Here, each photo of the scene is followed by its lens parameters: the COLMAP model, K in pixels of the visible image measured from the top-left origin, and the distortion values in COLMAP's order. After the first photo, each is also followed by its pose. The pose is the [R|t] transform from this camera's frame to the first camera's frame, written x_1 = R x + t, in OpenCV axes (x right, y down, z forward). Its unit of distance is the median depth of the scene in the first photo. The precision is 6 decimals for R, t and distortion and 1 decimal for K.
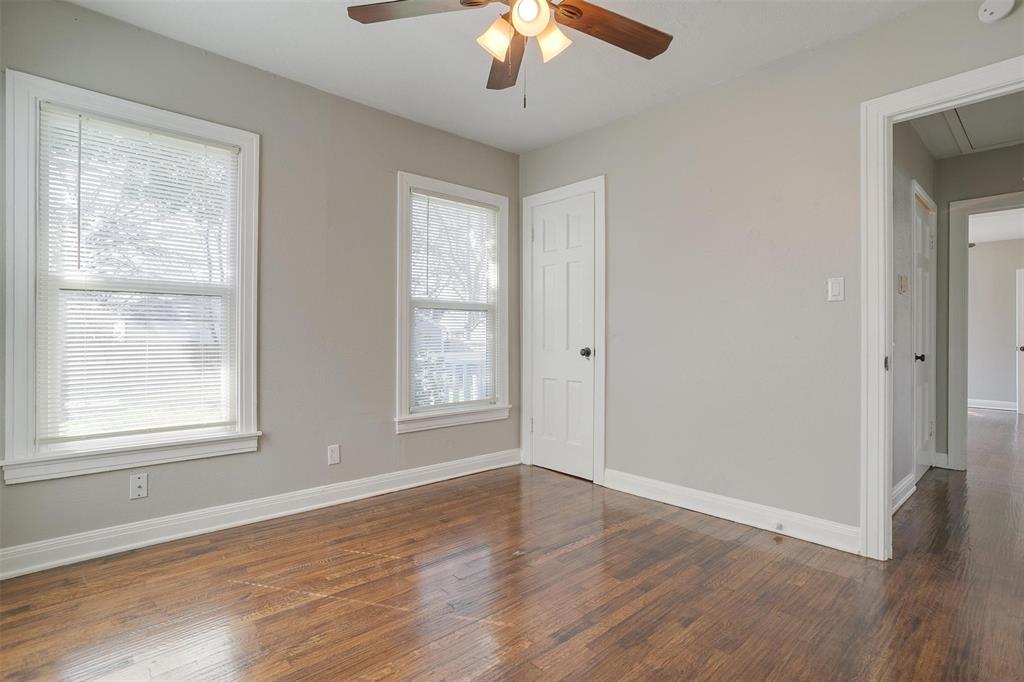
lens RADIAL K [[494.3, 0, 510.2], [0, 494.3, 332.4], [0, 0, 1]] dist [-0.006279, 0.000122]
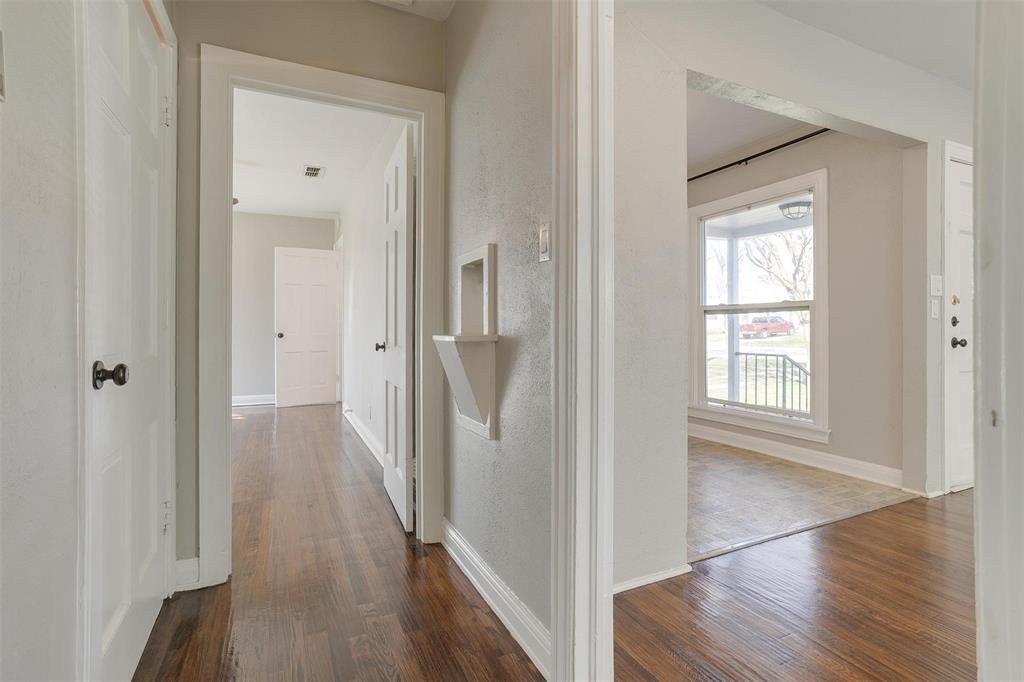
lens RADIAL K [[494.3, 0, 510.2], [0, 494.3, 332.4], [0, 0, 1]] dist [-0.006279, 0.000122]
pose [[0.298685, -0.003805, 0.954344, 0.518352], [-0.001439, 0.999989, 0.004437, 0.018558], [-0.954351, -0.002699, 0.298676, 0.560790]]
